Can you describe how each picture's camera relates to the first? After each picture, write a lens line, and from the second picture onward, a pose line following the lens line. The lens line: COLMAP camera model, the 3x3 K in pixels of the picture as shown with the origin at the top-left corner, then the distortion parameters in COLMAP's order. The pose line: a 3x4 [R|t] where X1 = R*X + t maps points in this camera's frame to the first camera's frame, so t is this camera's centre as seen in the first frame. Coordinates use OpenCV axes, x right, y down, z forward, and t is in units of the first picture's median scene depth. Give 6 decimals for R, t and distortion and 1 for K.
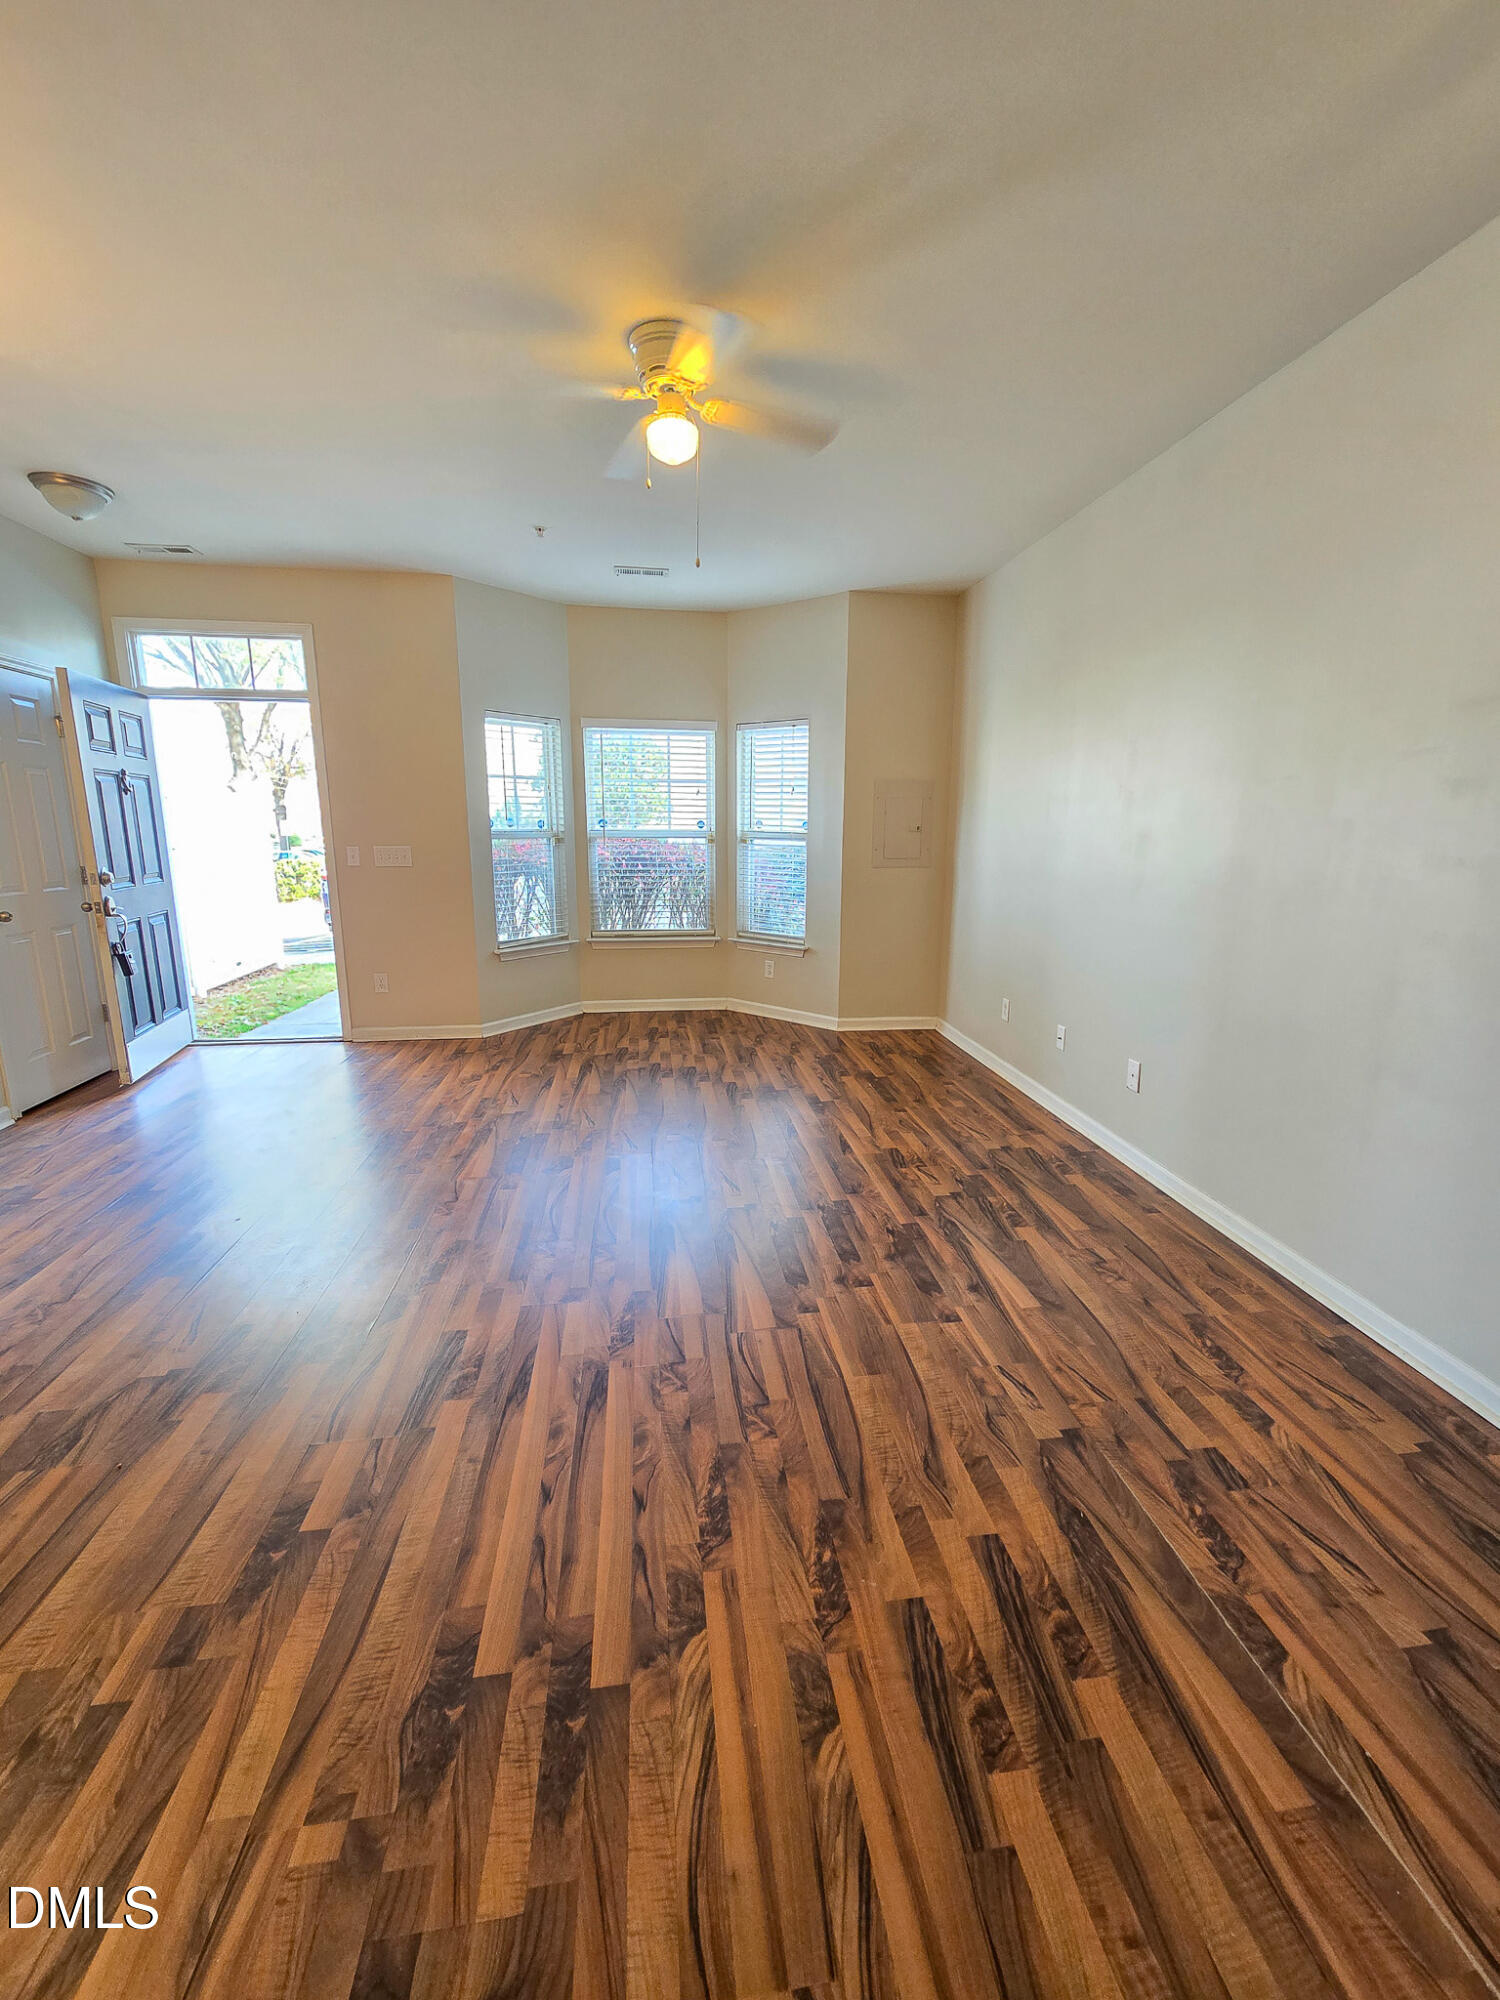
lens RADIAL K [[818.1, 0, 760.3], [0, 818.1, 991.5], [0, 0, 1]] dist [0.000174, -0.000765]
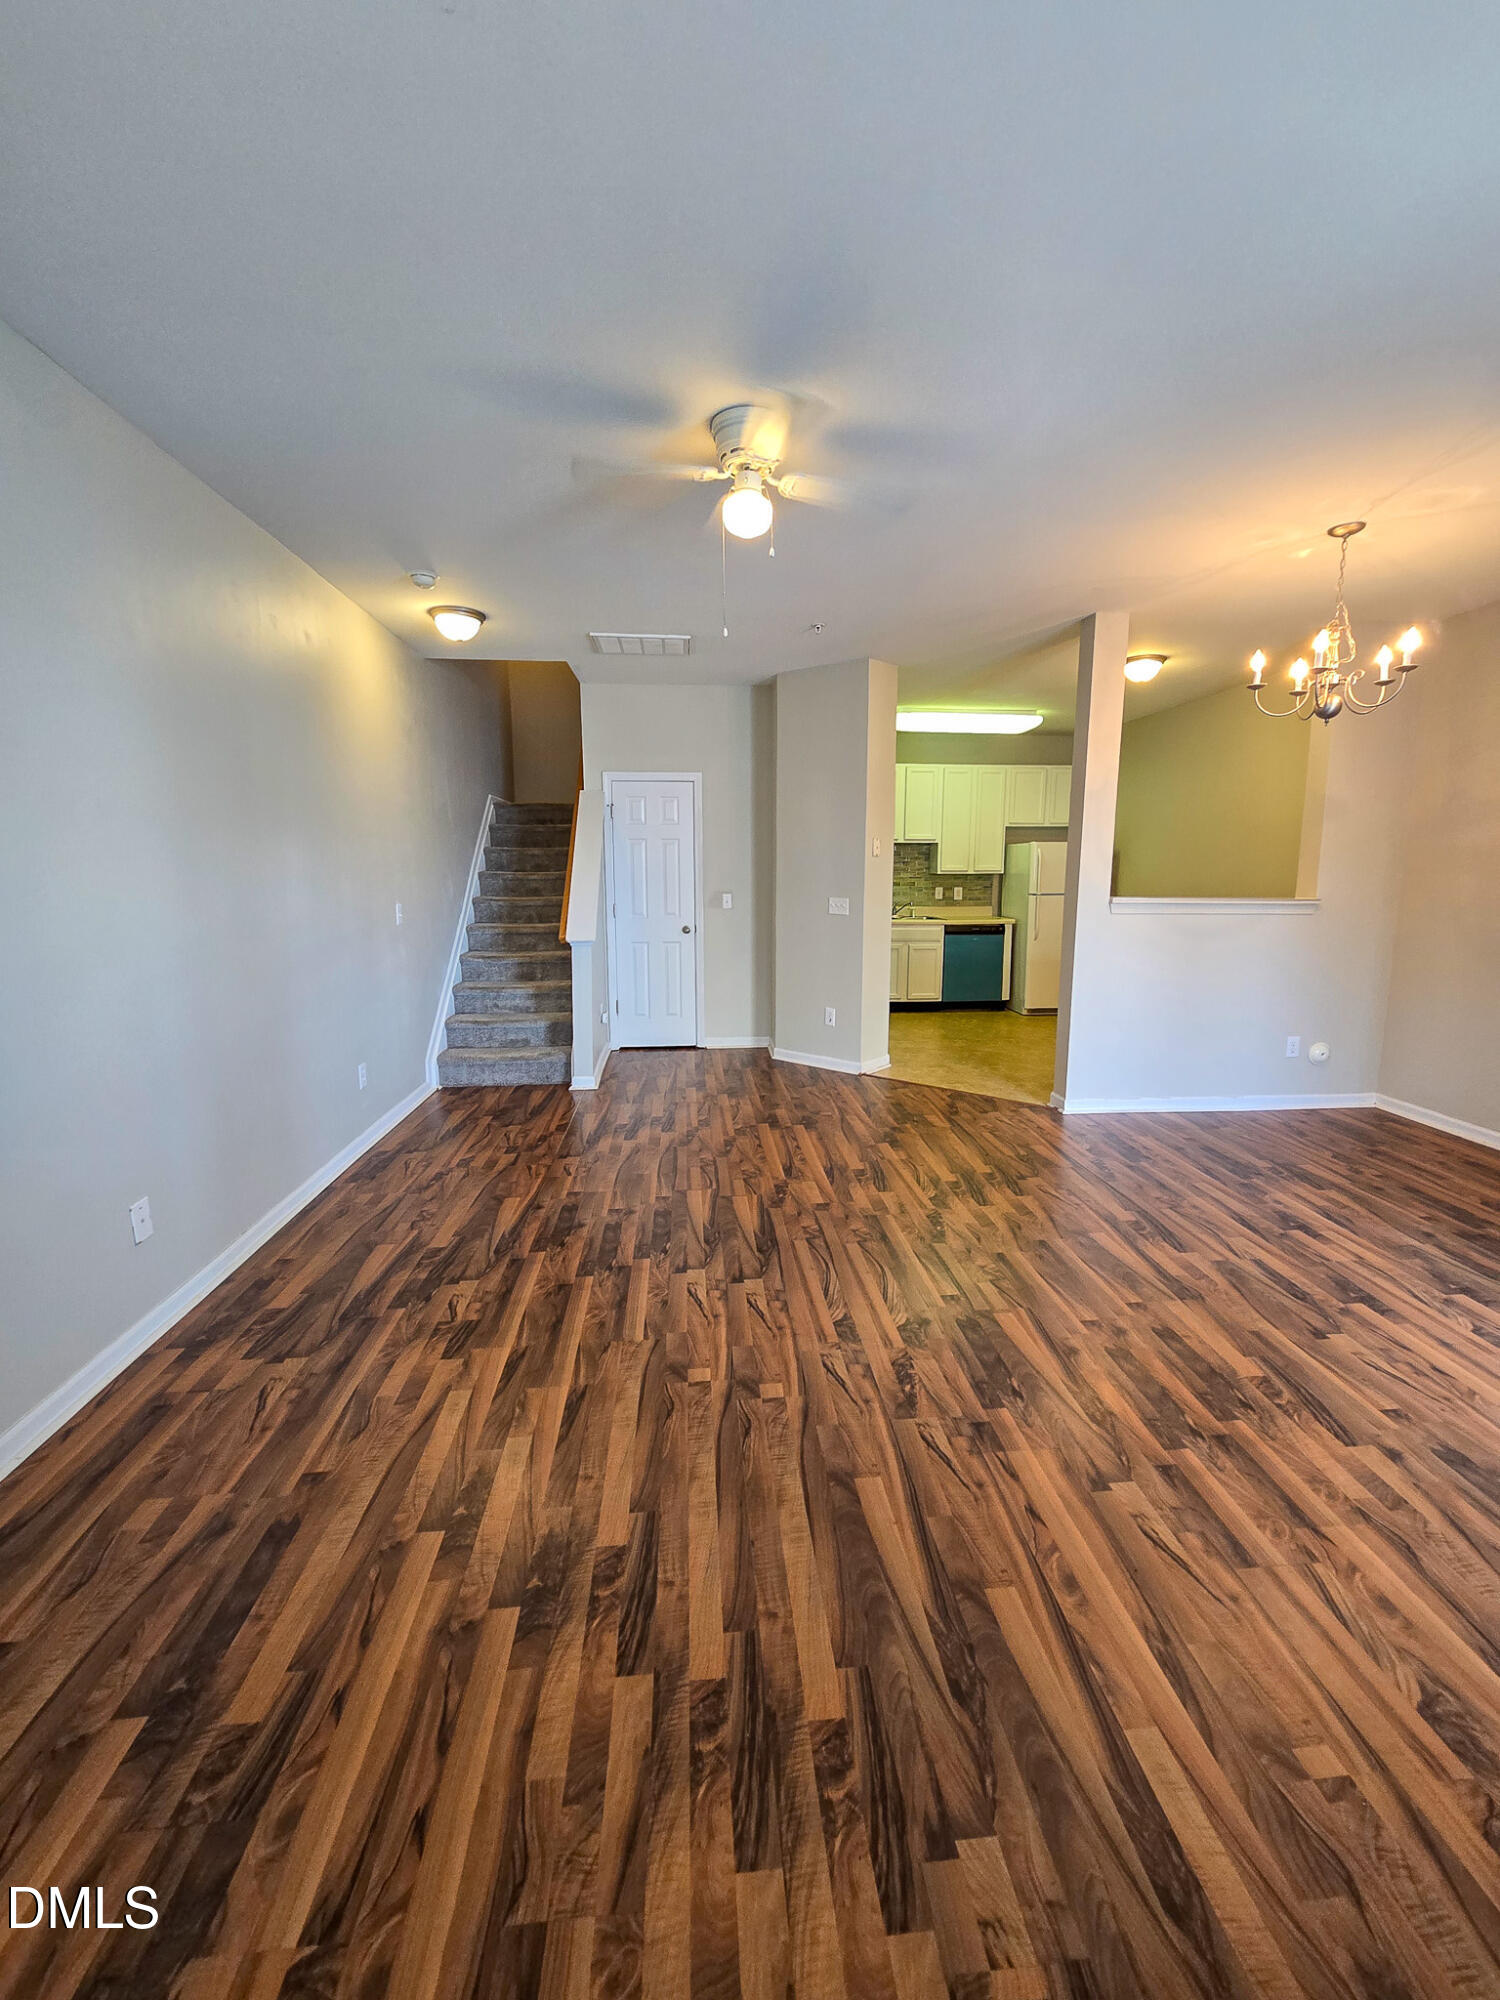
lens RADIAL K [[818.1, 0, 760.3], [0, 818.1, 991.5], [0, 0, 1]] dist [0.000174, -0.000765]
pose [[-0.998713, -0.013990, 0.048749, -0.141520], [0.003886, 0.937264, 0.348598, -0.369035], [-0.050567, 0.348339, -0.936004, 1.700547]]
